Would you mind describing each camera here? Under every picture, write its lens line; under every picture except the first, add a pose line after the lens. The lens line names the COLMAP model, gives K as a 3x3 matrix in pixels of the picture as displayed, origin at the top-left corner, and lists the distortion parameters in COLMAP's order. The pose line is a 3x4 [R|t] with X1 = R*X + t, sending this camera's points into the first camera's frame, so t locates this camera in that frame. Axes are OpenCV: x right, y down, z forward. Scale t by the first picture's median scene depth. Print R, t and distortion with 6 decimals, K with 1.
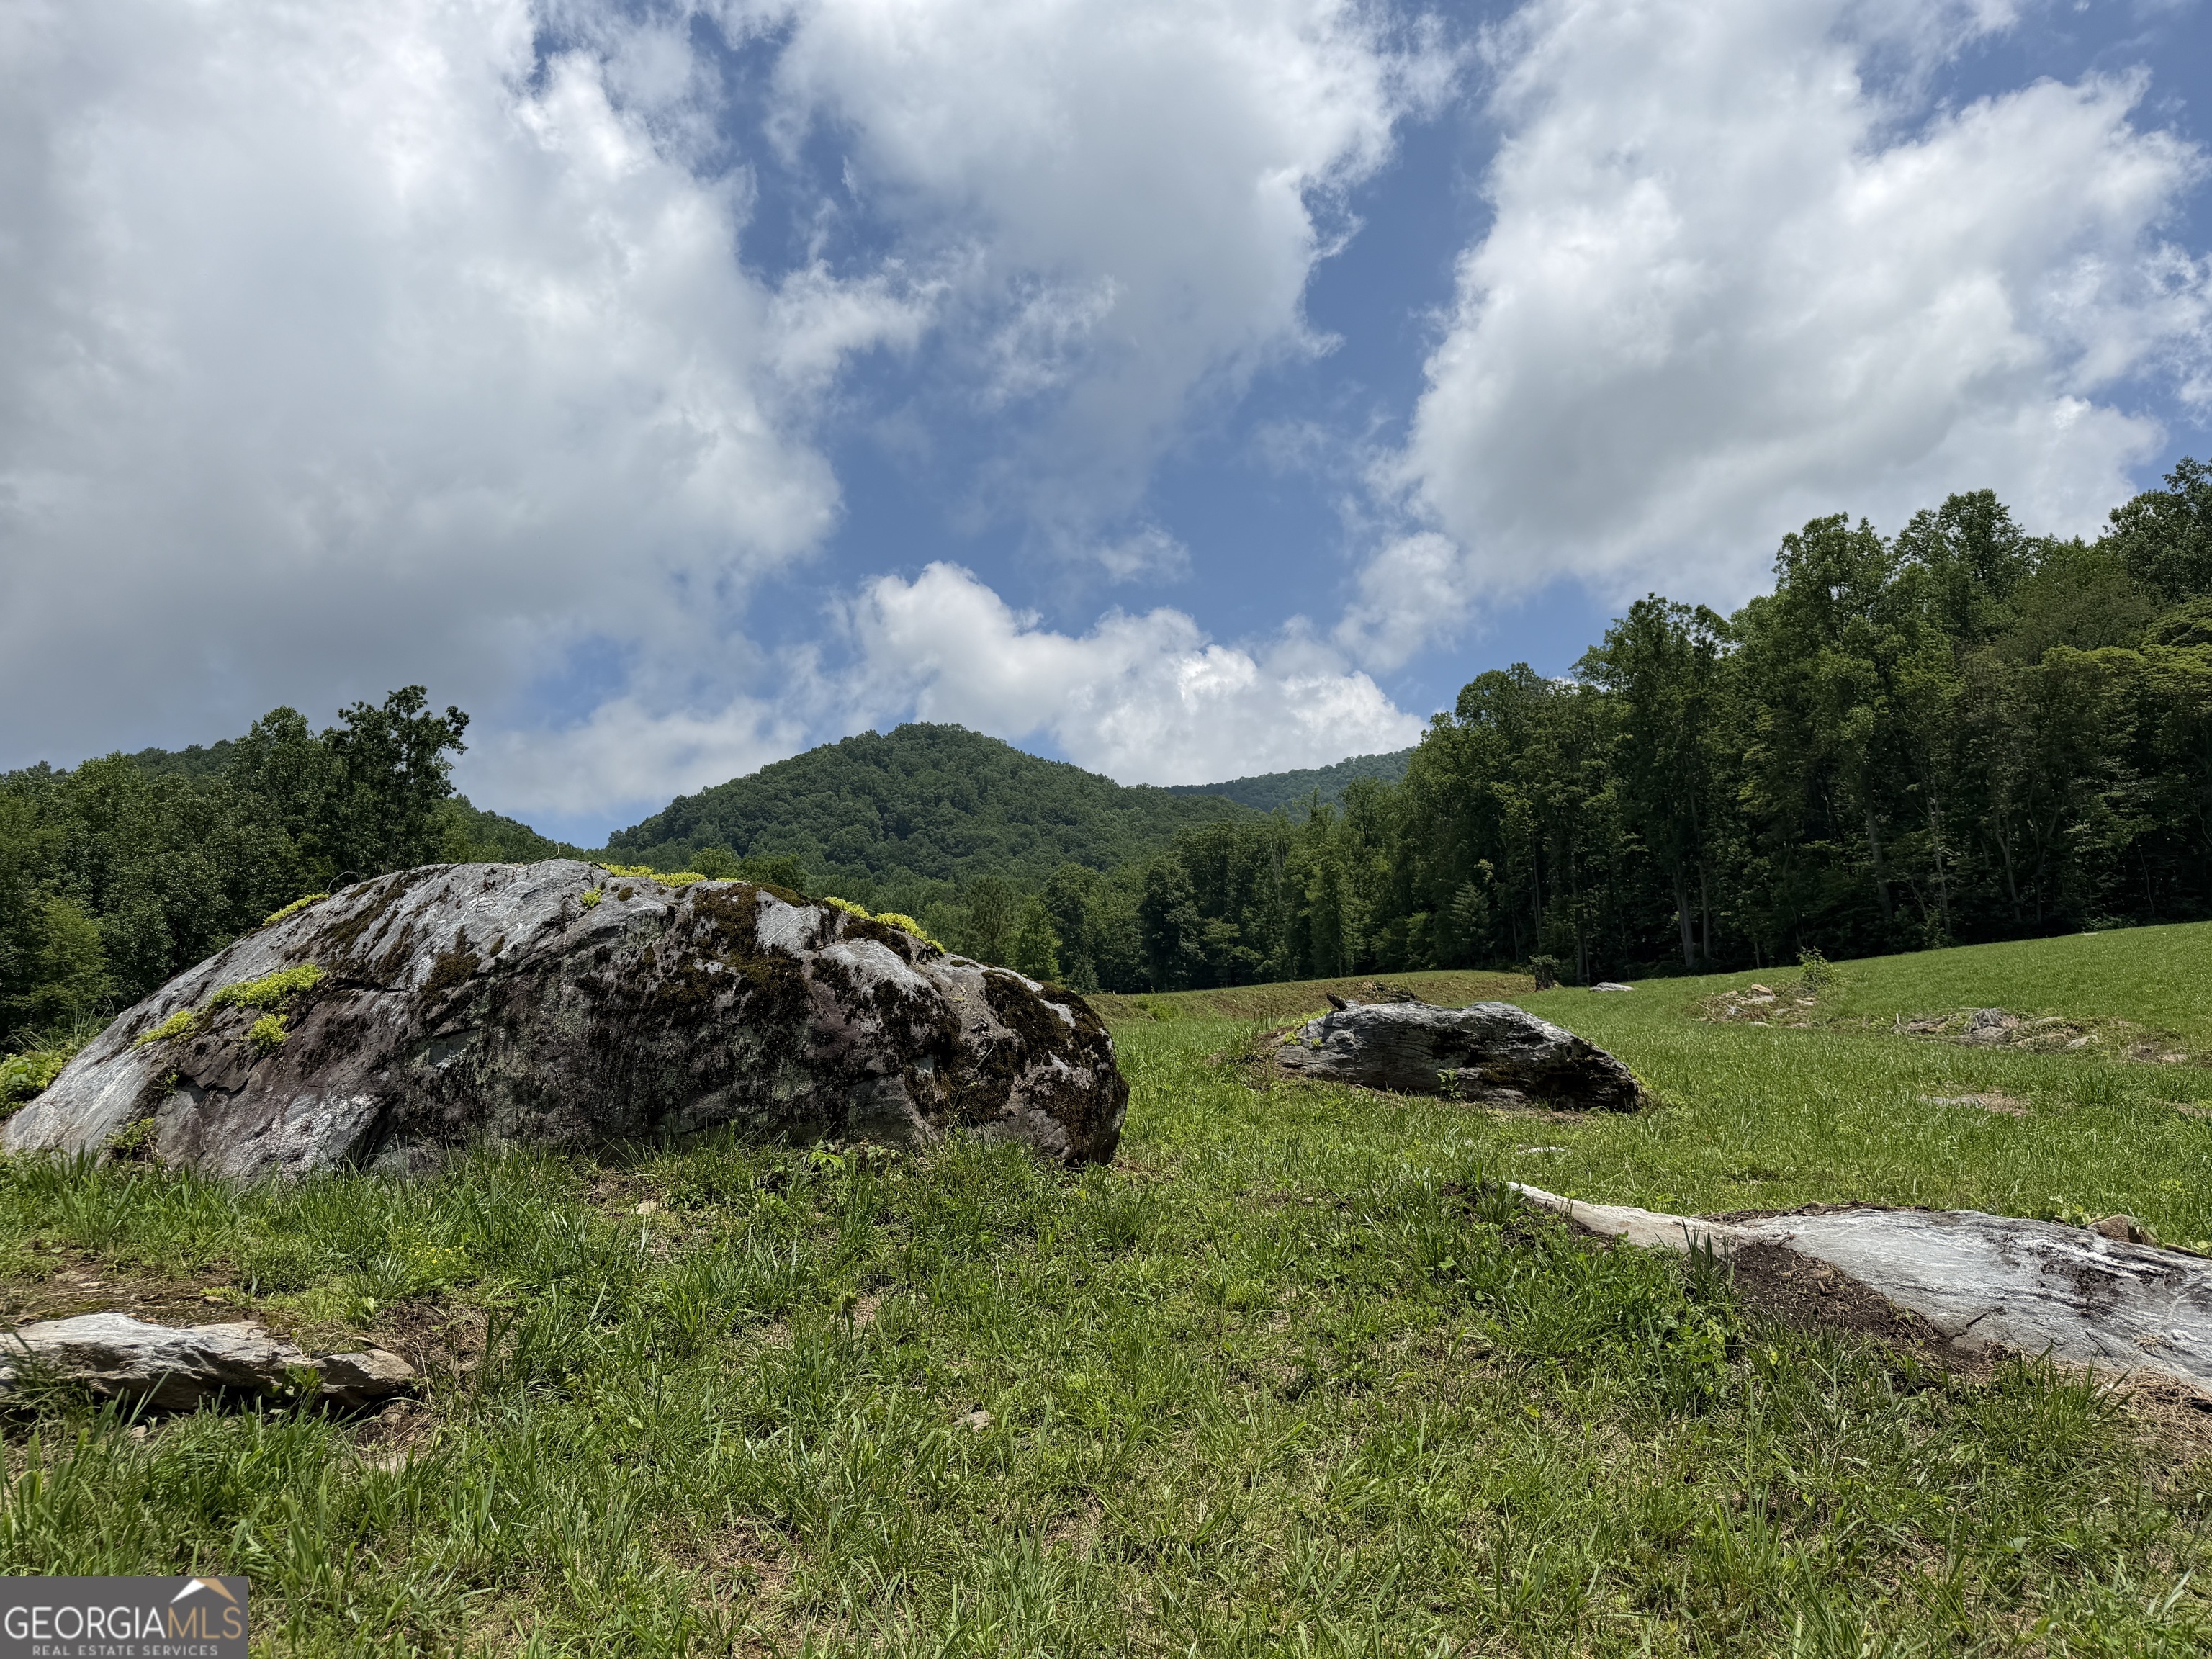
lens RADIAL K [[1523.7, 0, 1084.3], [0, 1523.7, 811.6], [0, 0, 1]] dist [0.179622, -0.282753]
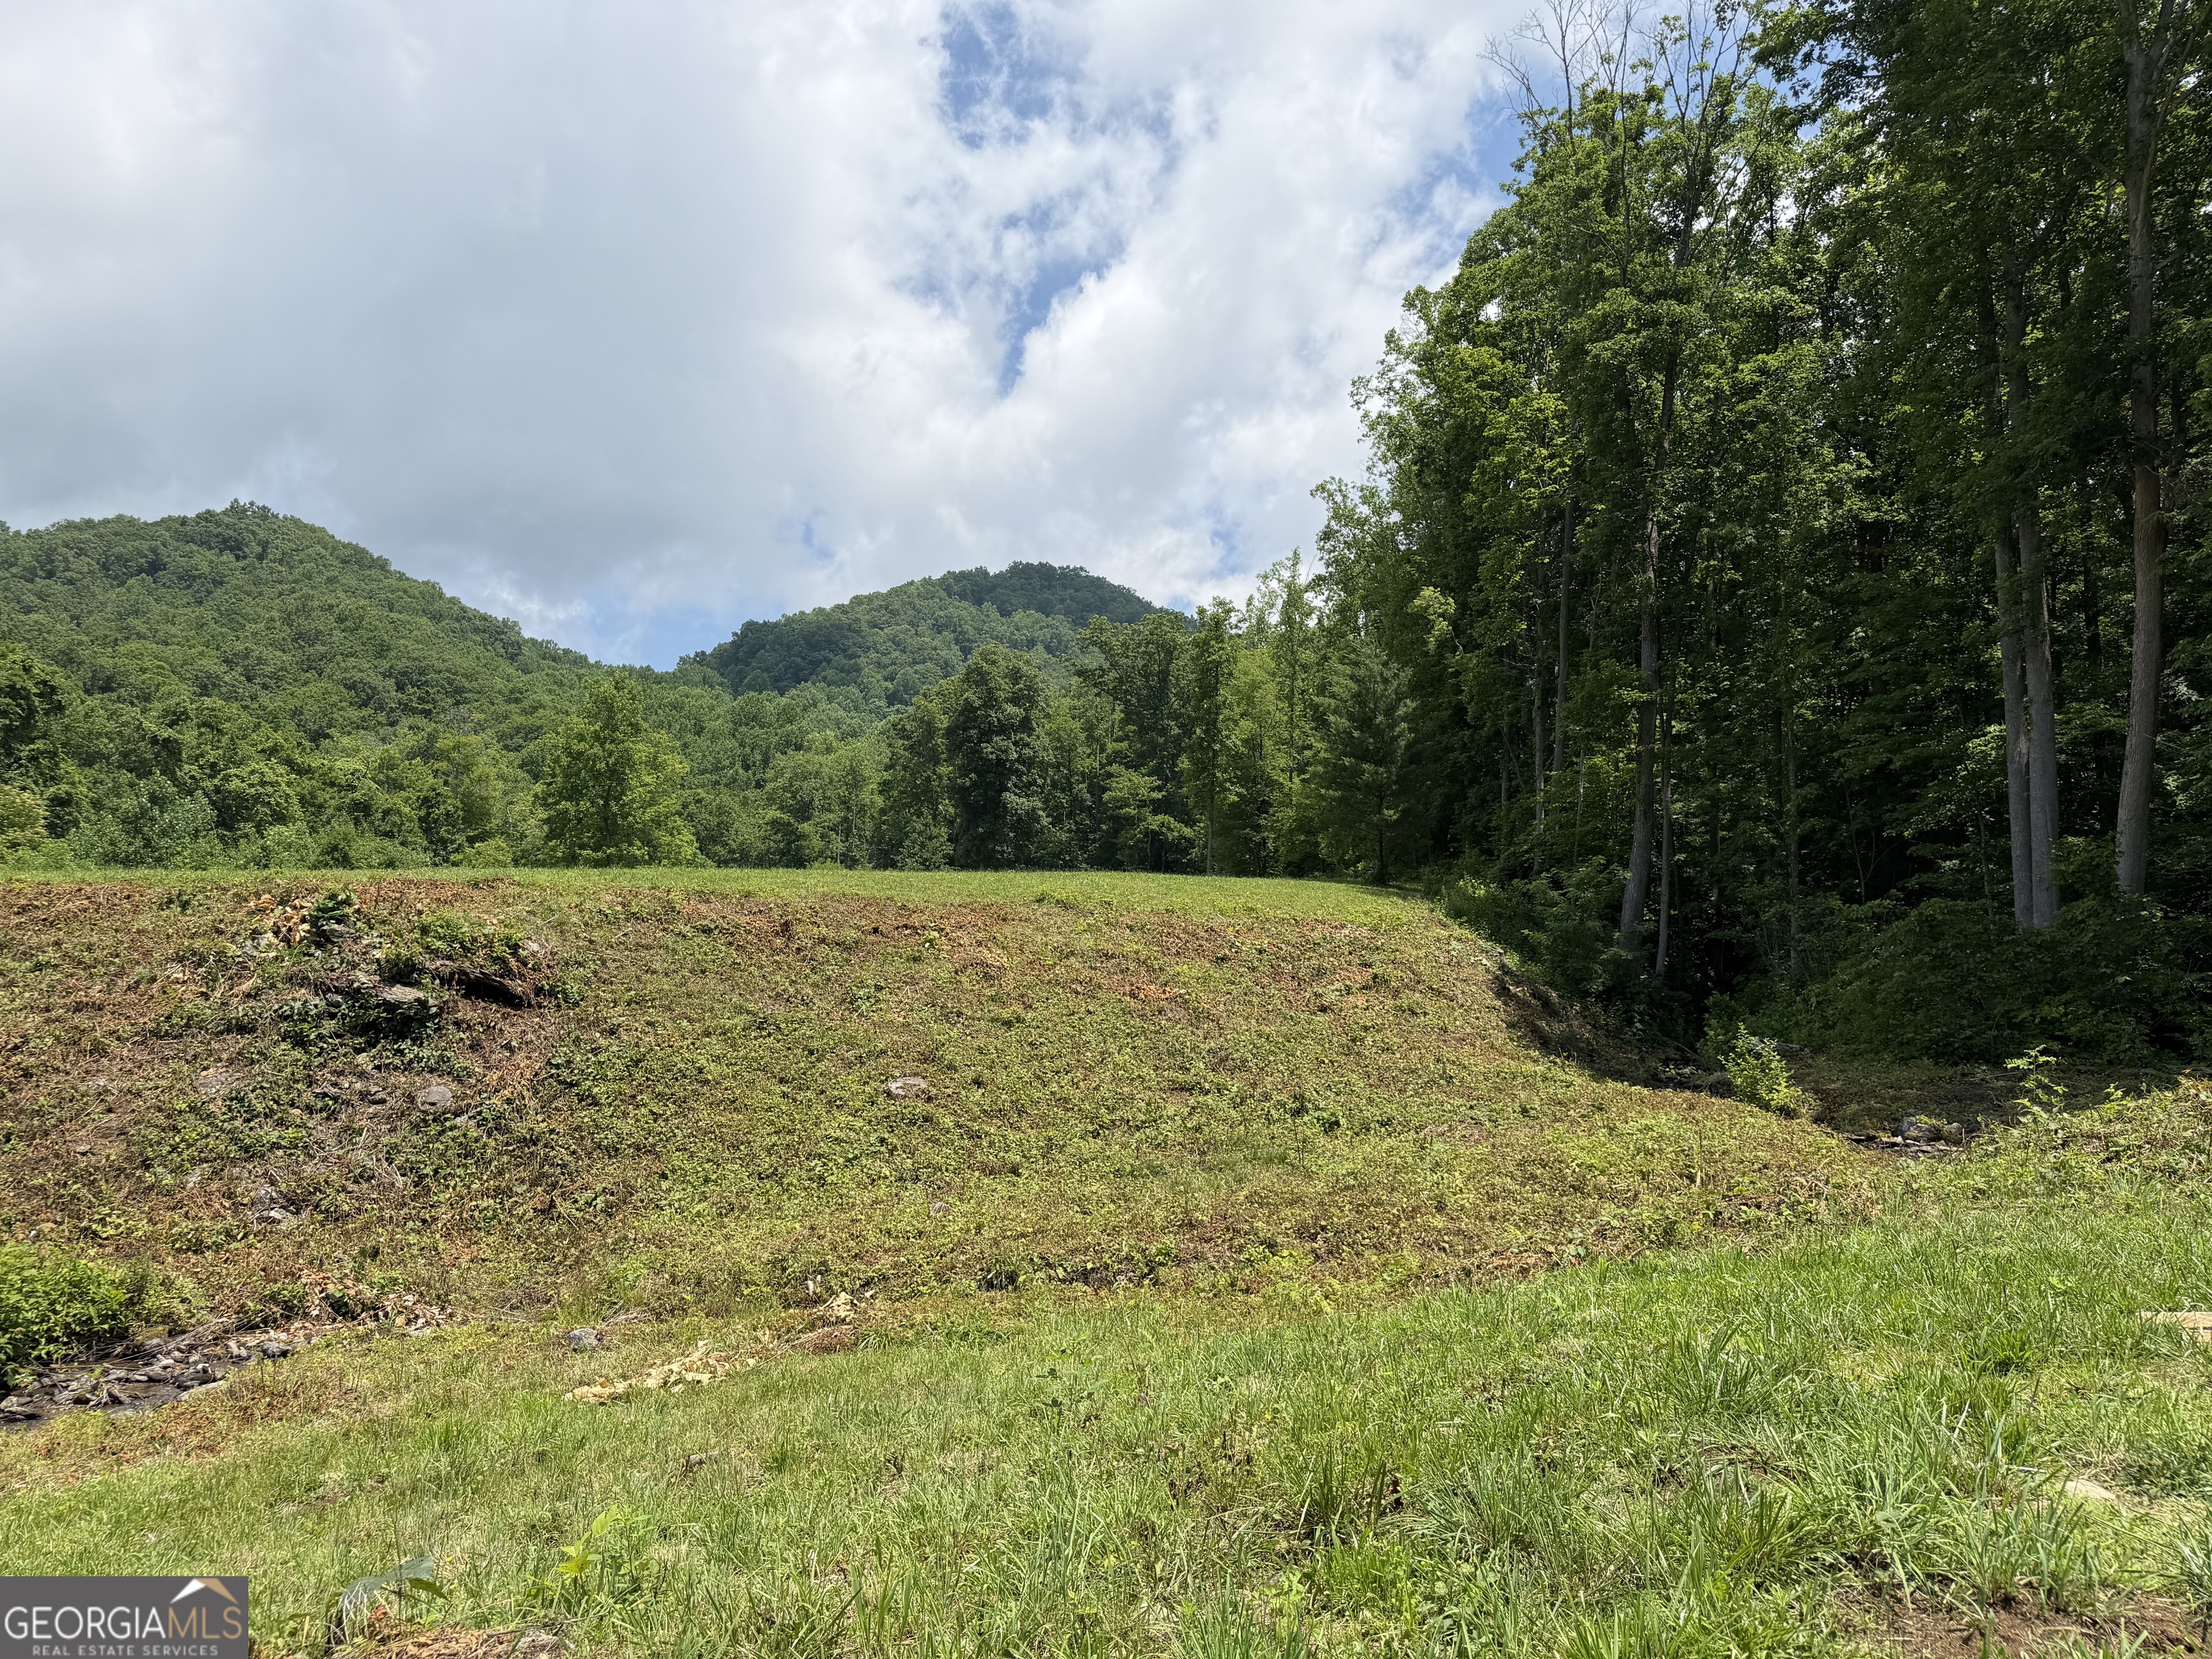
lens RADIAL K [[1523.7, 0, 1084.3], [0, 1523.7, 811.6], [0, 0, 1]] dist [0.179622, -0.282753]
pose [[0.990214, 0.076055, -0.117010, 0.136286], [-0.066325, 0.994178, 0.084917, 0.035612], [0.122787, -0.076326, 0.989494, 0.375961]]
